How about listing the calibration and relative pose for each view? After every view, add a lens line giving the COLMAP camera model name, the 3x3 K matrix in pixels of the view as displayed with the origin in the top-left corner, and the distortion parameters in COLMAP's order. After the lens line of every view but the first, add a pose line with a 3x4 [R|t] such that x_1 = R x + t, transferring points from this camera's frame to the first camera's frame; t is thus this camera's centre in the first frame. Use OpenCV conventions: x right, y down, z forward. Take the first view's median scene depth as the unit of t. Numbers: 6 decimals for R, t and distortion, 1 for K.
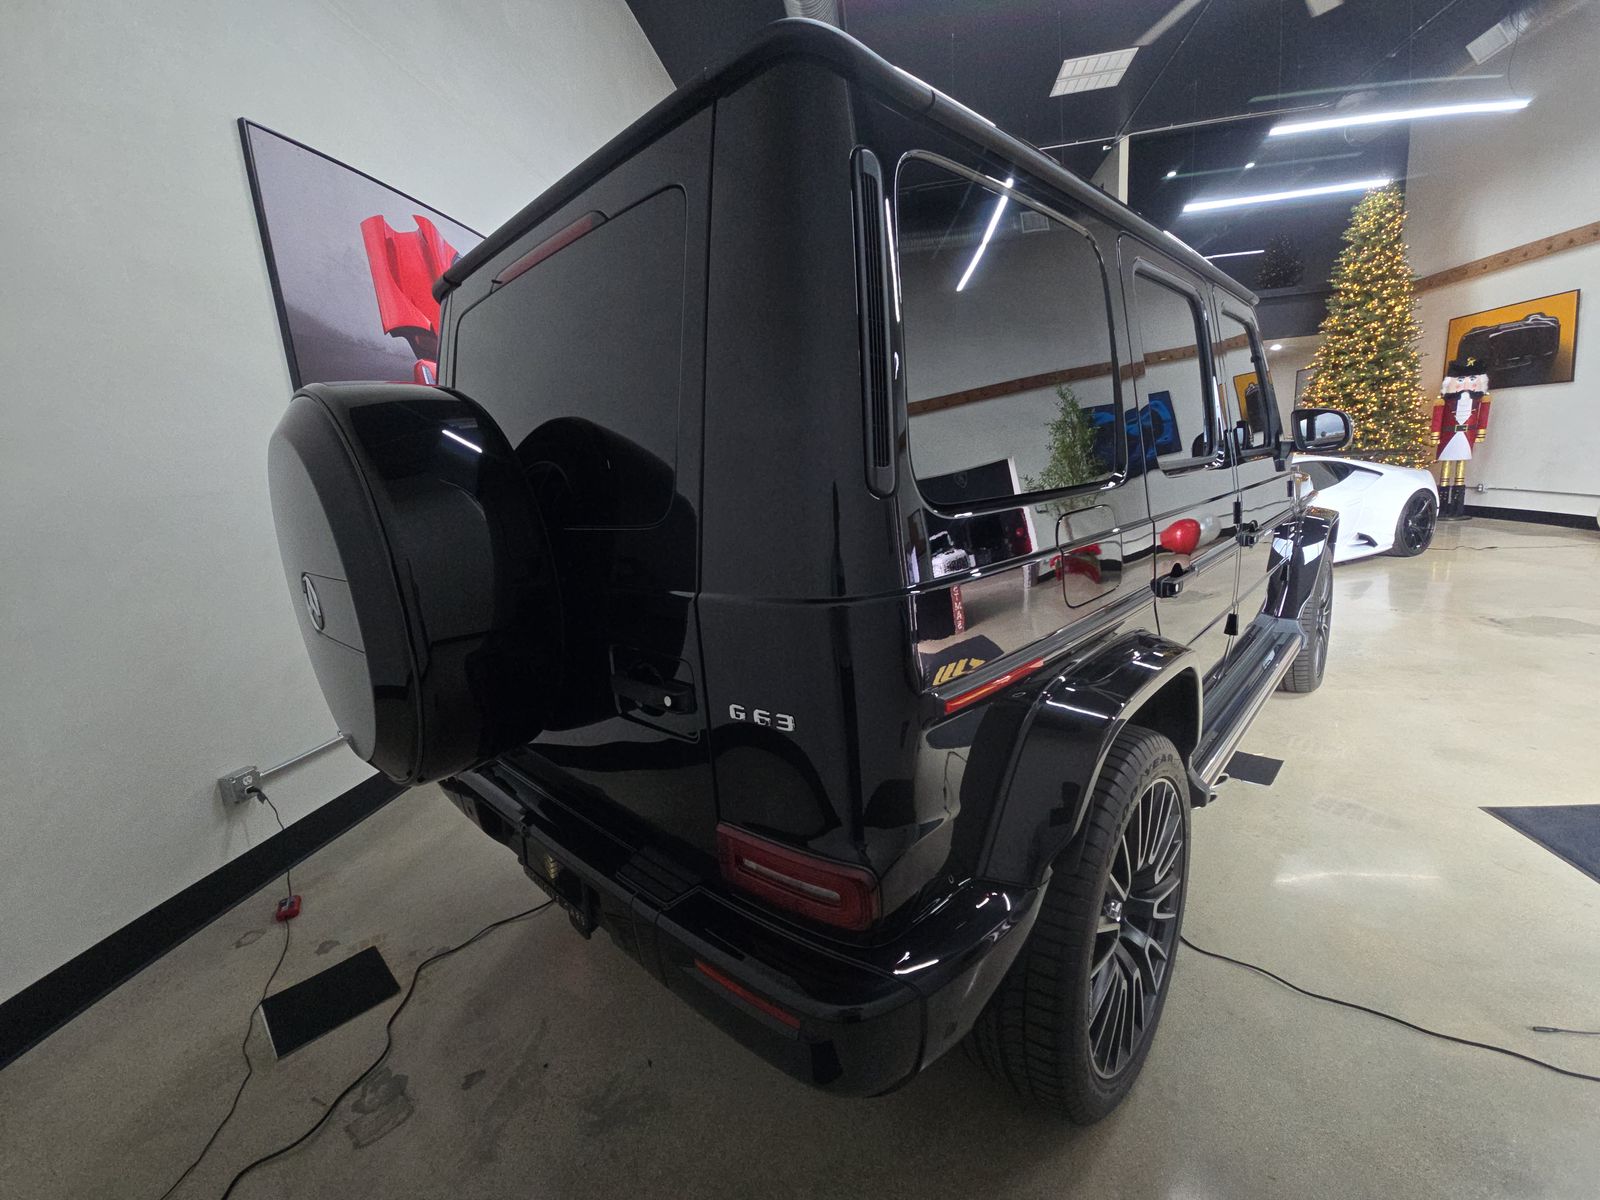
lens RADIAL K [[642.8, 0, 805.1], [0, 642.8, 599.6], [0, 0, 1]] dist [-0.001453, -0.000120]
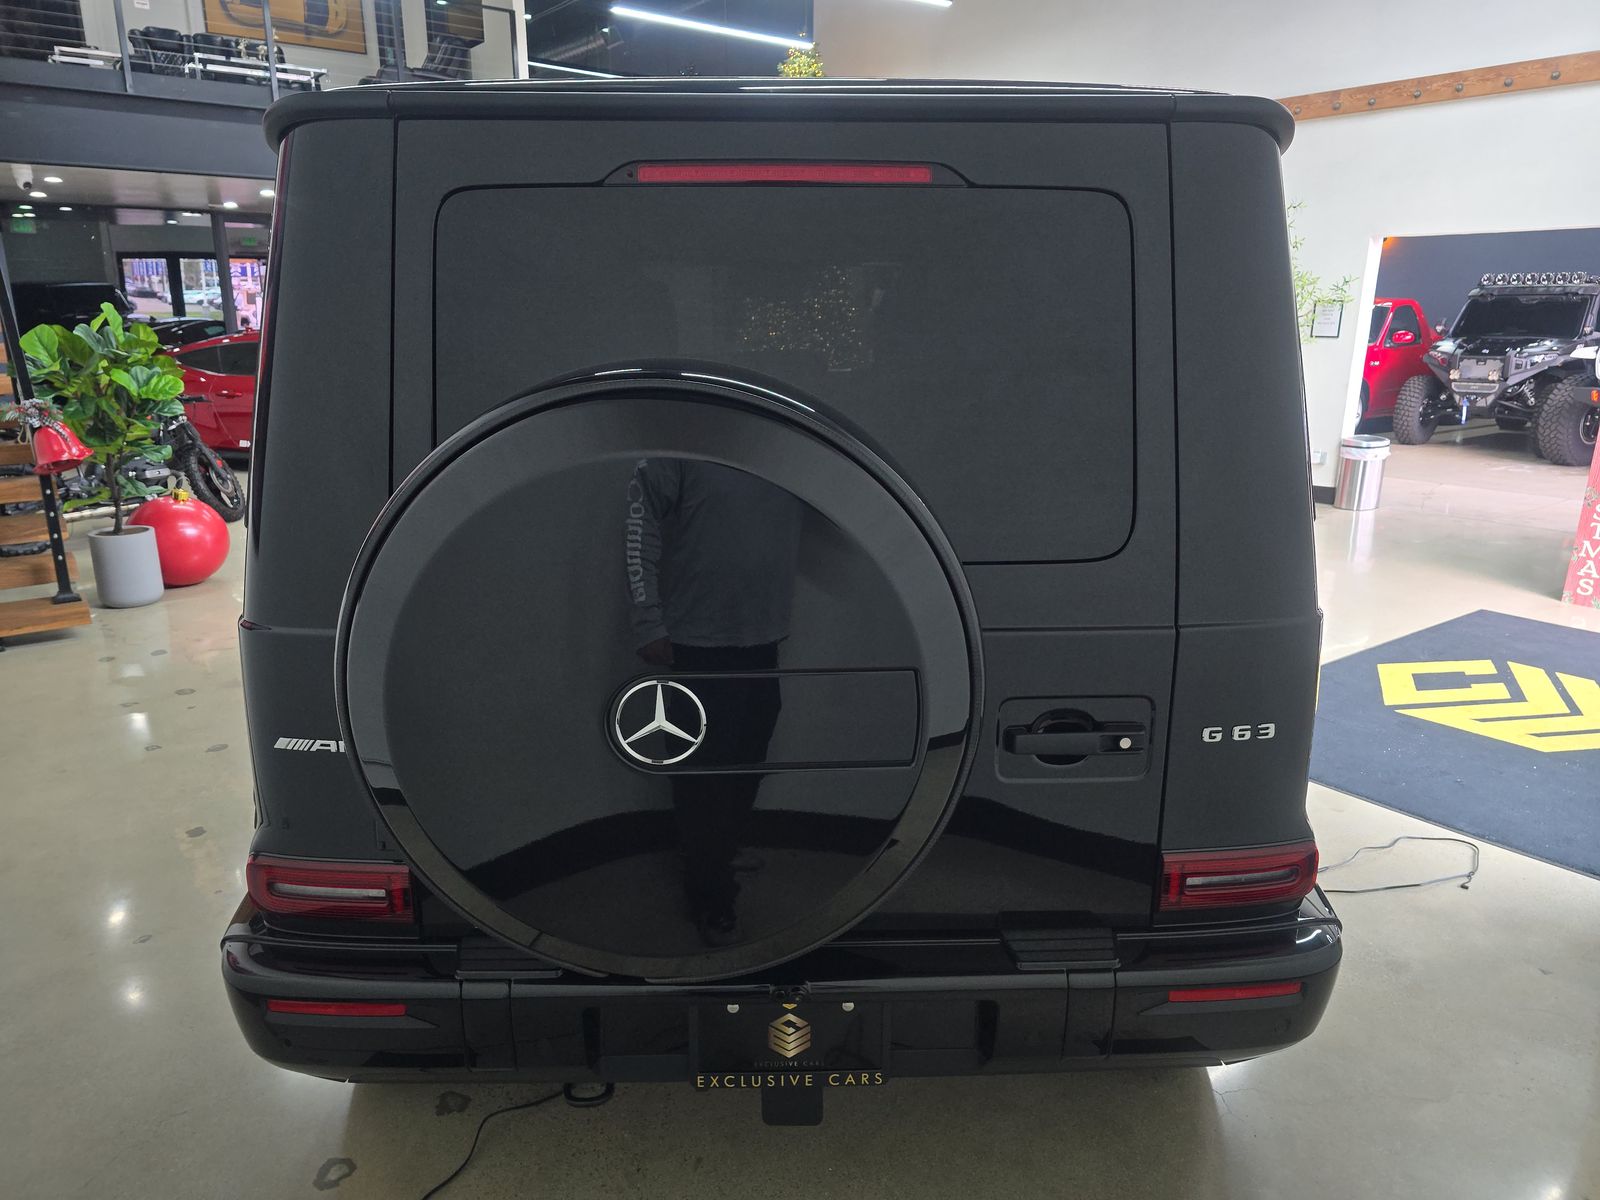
lens RADIAL K [[1088.6, 0, 802.2], [0, 1088.6, 601.6], [0, 0, 1]] dist [-0.014320, -0.014159]
pose [[0.700510, -0.104114, 0.706007, -1.813211], [0.084460, 0.994443, 0.062847, -0.207729], [-0.708627, 0.015605, 0.705410, 0.231998]]
